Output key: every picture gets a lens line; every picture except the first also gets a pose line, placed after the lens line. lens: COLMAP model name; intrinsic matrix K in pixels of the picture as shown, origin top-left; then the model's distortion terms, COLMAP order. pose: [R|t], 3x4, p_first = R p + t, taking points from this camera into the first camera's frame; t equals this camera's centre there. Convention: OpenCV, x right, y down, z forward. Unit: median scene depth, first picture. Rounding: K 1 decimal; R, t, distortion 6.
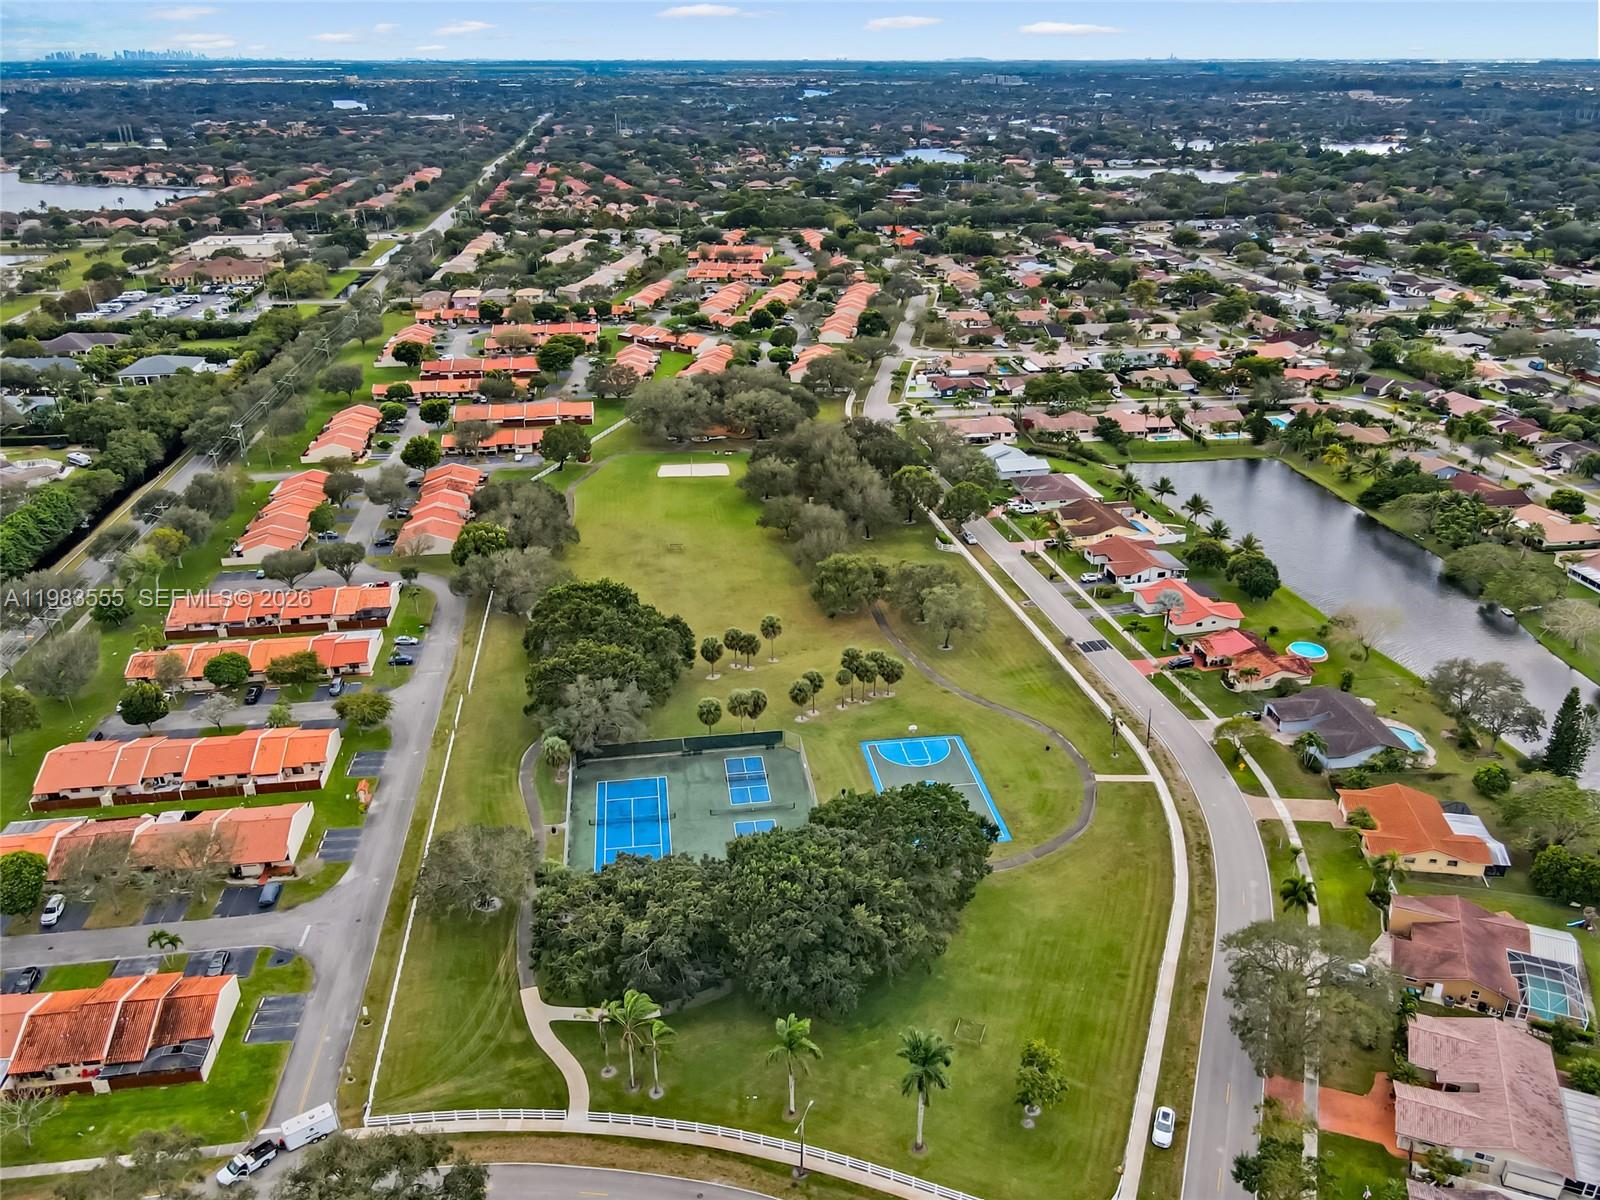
lens RADIAL K [[1165.5, 0, 796.2], [0, 1165.5, 599.6], [0, 0, 1]] dist [0.001781, 0.001959]
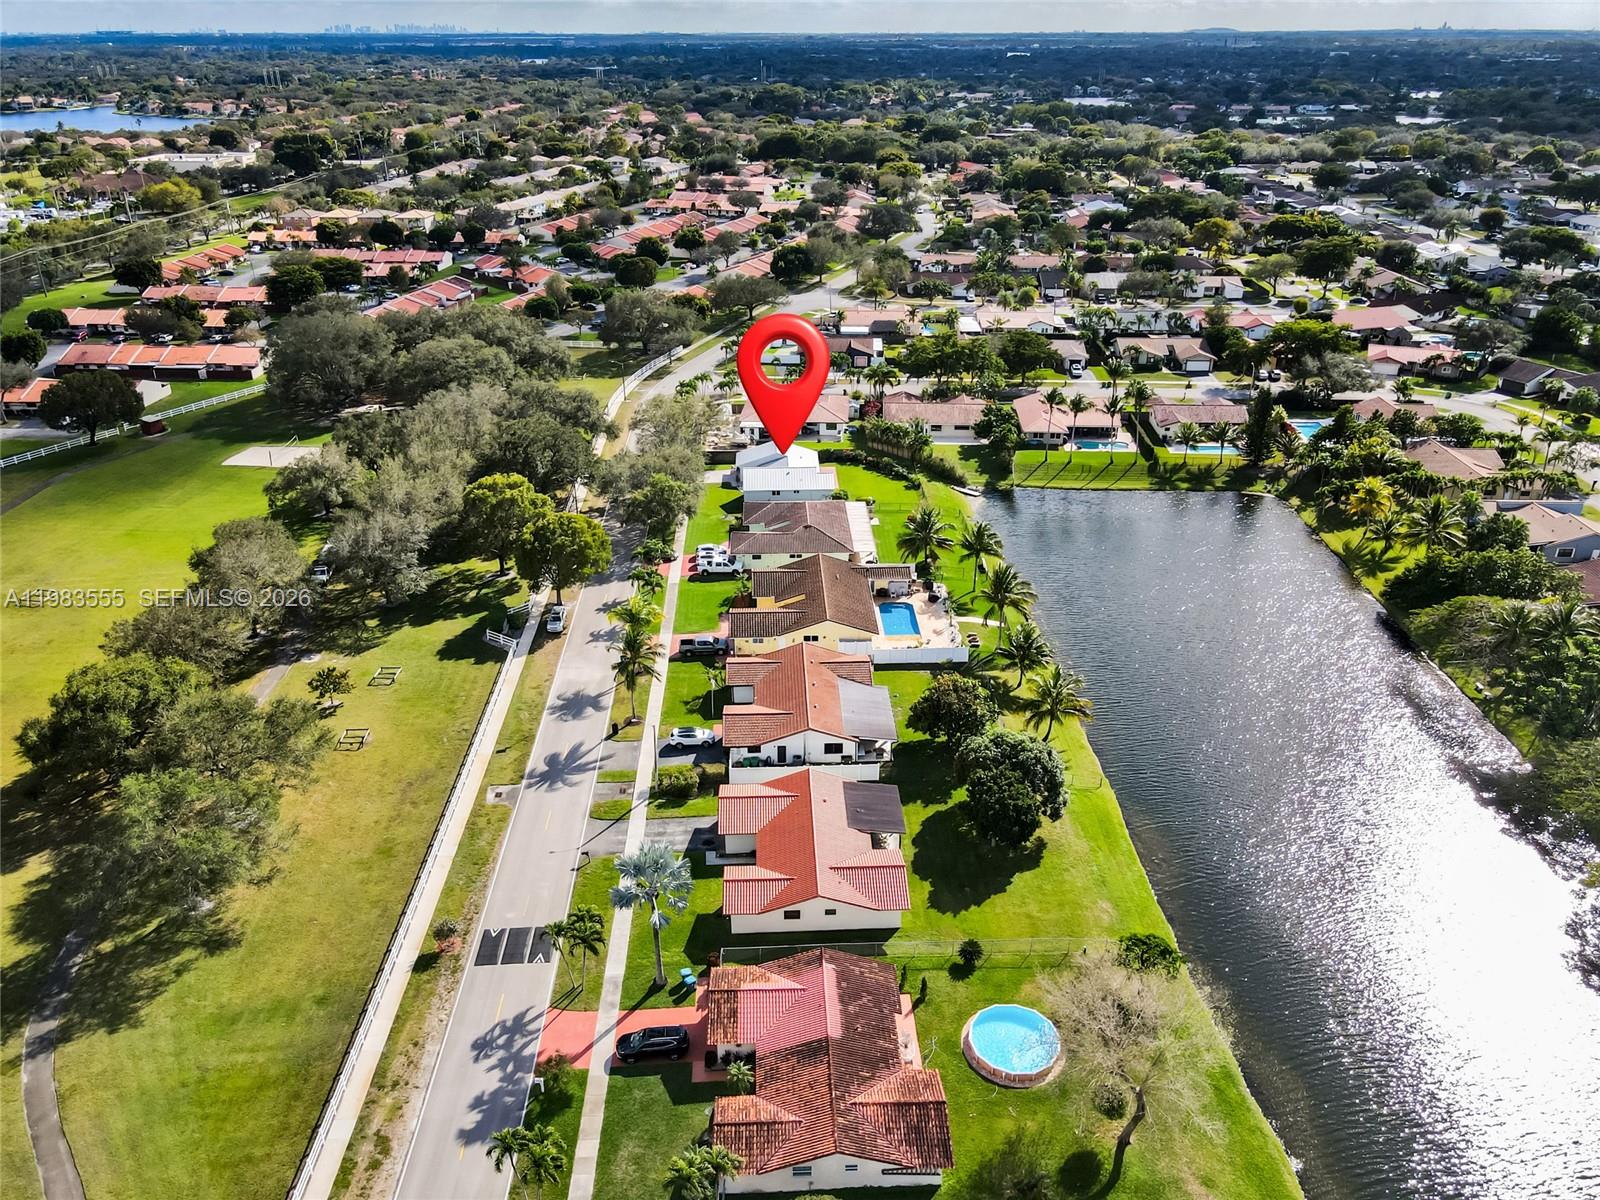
lens RADIAL K [[1165.5, 0, 802.9], [0, 1165.5, 601.1], [0, 0, 1]] dist [0.001781, 0.001959]
pose [[0.984439, 0.076994, -0.157961, 0.265313], [-0.073765, 0.996931, 0.026214, -0.064798], [0.159494, -0.014154, 0.987097, 0.390737]]
